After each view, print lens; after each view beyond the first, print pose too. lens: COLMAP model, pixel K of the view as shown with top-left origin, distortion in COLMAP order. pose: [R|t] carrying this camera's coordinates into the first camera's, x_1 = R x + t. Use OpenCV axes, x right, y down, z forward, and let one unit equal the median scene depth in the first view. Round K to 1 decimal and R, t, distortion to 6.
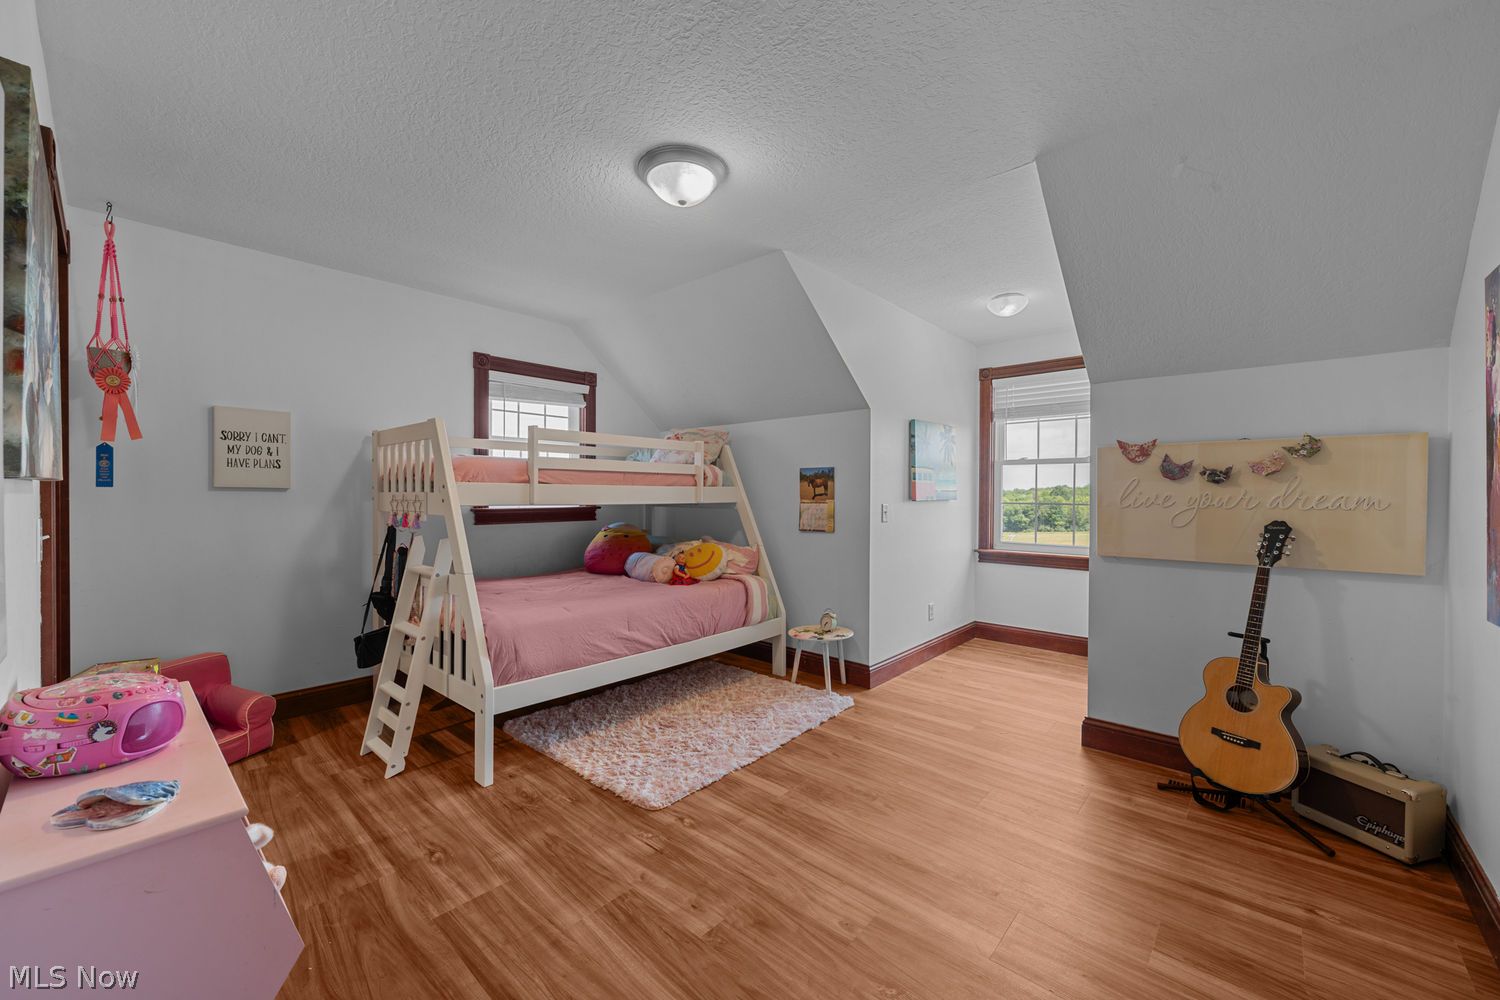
lens RADIAL K [[594.7, 0, 741.3], [0, 594.7, 490.7], [0, 0, 1]] dist [0.001398, 0.000034]
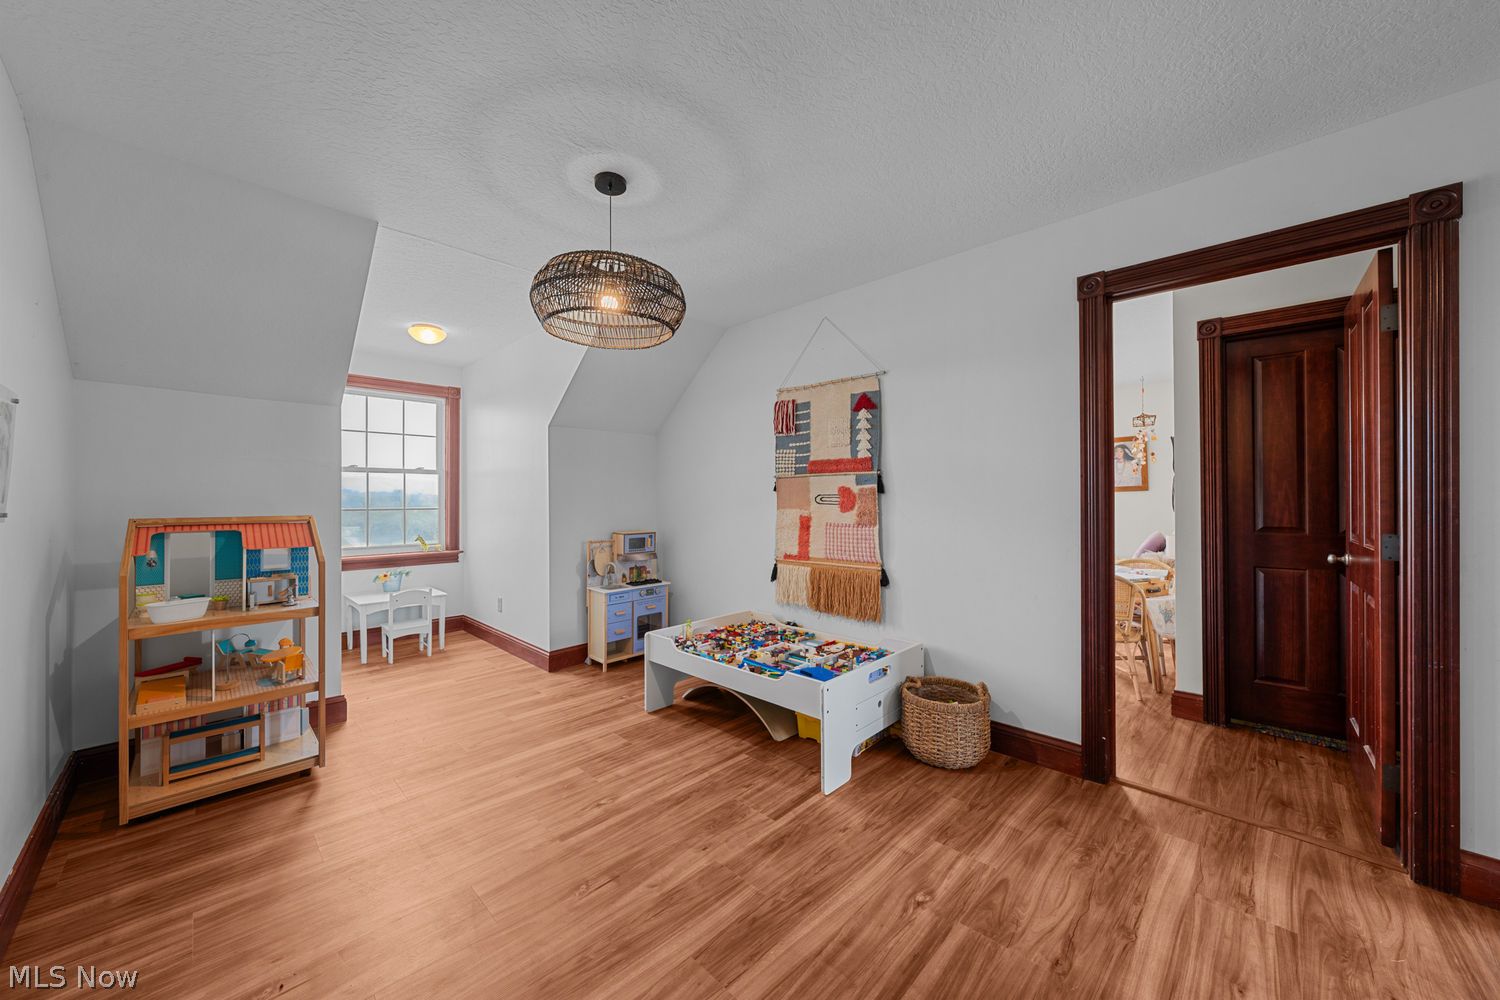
lens RADIAL K [[545.8, 0, 741.6], [0, 545.8, 501.8], [0, 0, 1]] dist [-0.002640, -0.000084]
pose [[0.017209, -0.010641, 0.999795, -1.246088], [-0.000837, 0.999943, 0.010657, -0.020654], [-0.999852, -0.001020, 0.017199, 1.153937]]
